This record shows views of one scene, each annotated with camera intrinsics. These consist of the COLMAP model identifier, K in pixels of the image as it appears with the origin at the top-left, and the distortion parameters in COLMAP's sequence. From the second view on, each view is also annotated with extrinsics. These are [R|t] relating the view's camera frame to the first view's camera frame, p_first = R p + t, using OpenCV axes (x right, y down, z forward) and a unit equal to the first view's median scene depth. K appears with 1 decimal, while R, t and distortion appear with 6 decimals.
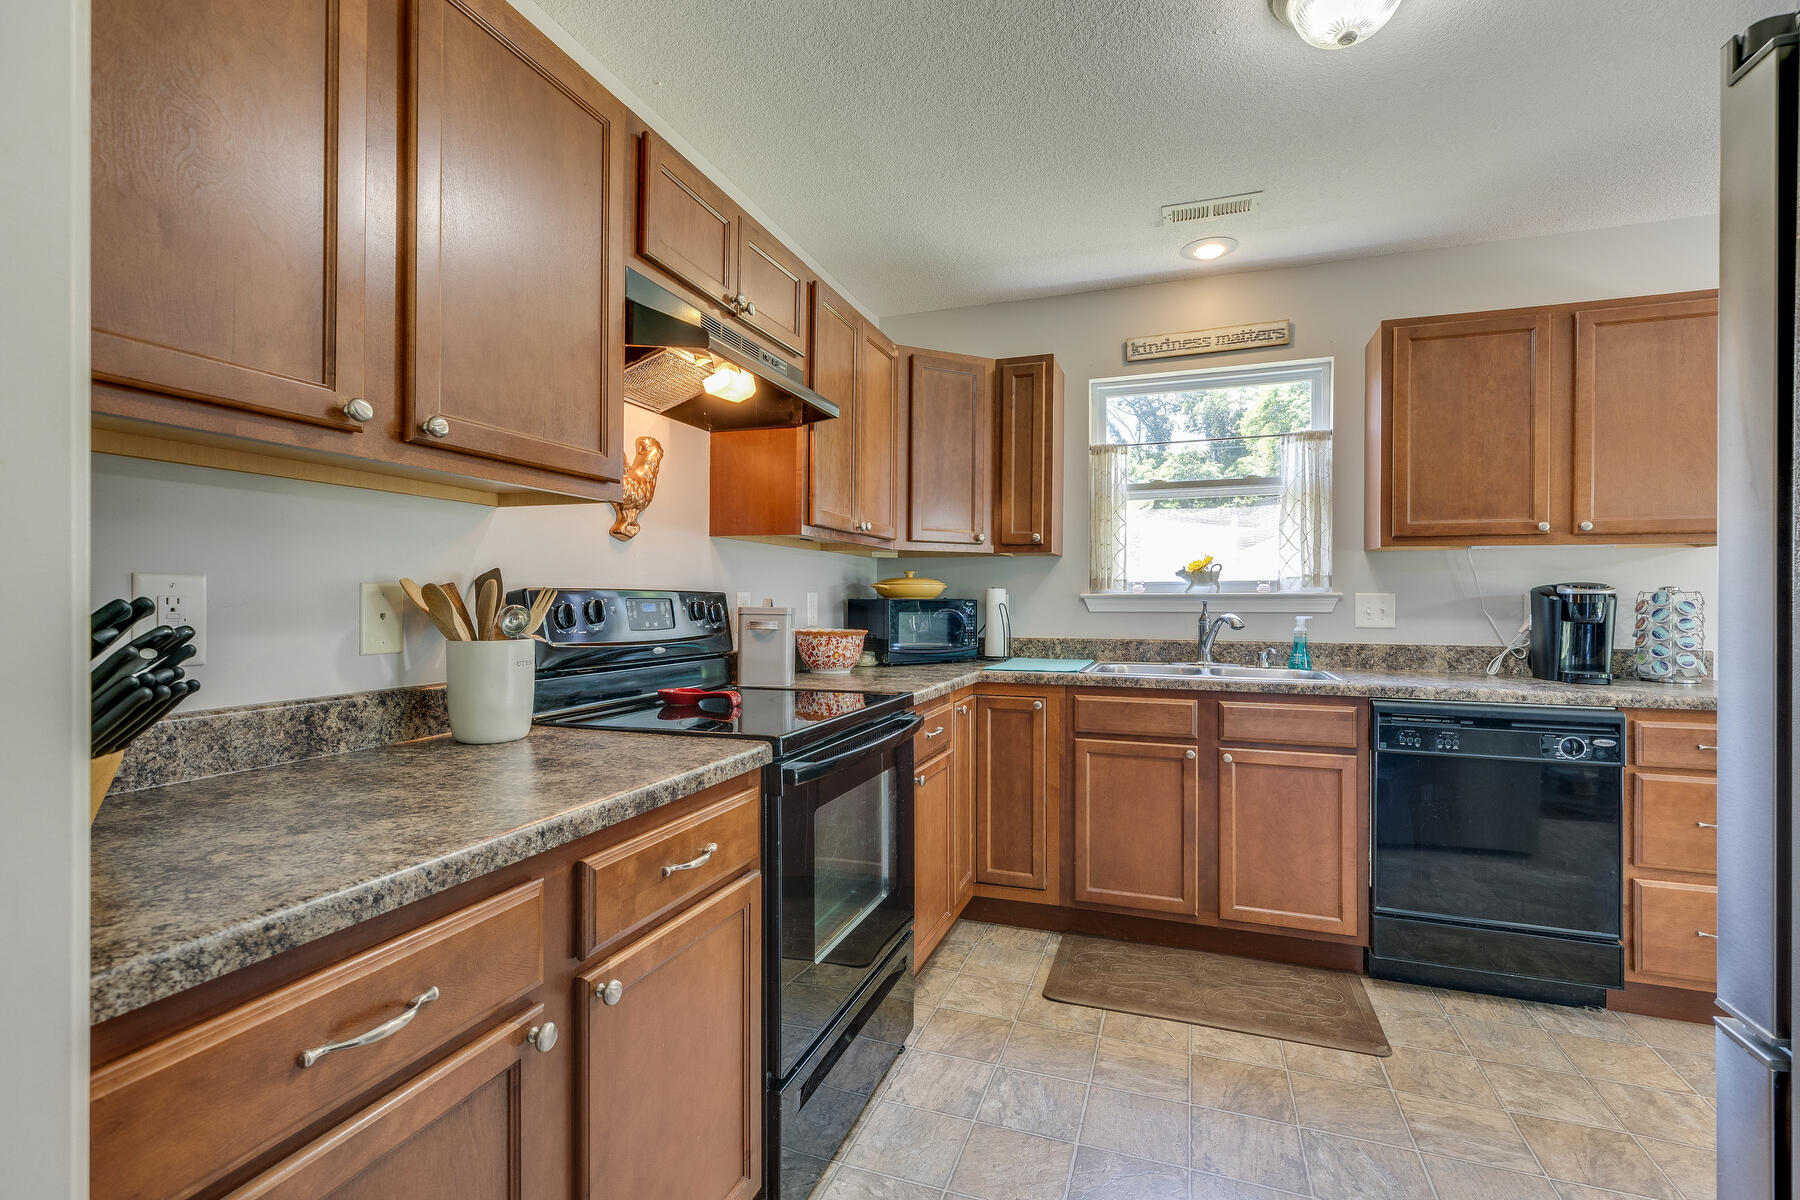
lens RADIAL K [[817.8, 0, 893.1], [0, 817.8, 597.5], [0, 0, 1]] dist [0.001760, 0.000065]
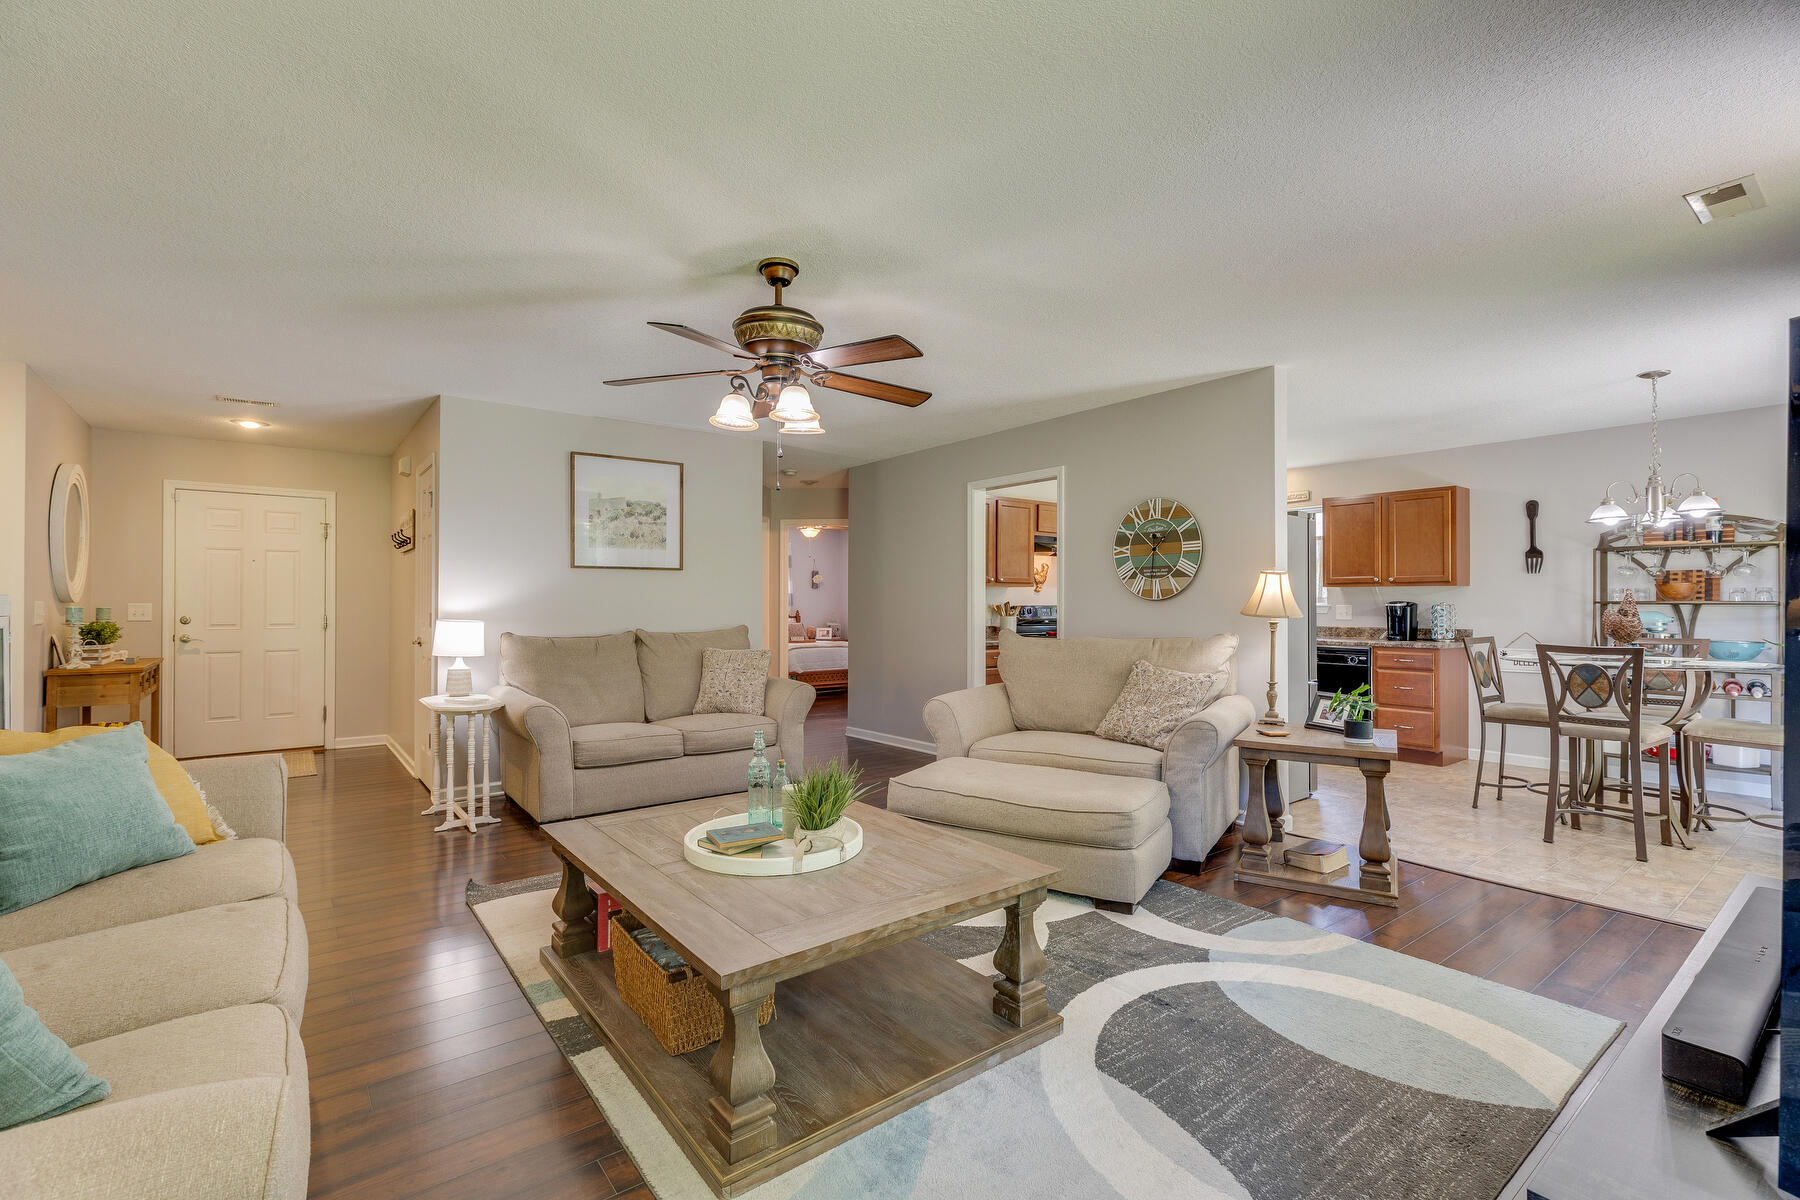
lens RADIAL K [[817.8, 0, 903.5], [0, 817.8, 599.5], [0, 0, 1]] dist [0.001760, 0.000065]
pose [[0.841994, -0.003870, -0.539473, 1.253415], [0.002594, 0.999992, -0.003124, -0.027852], [0.539480, 0.001231, 0.841997, -2.675078]]
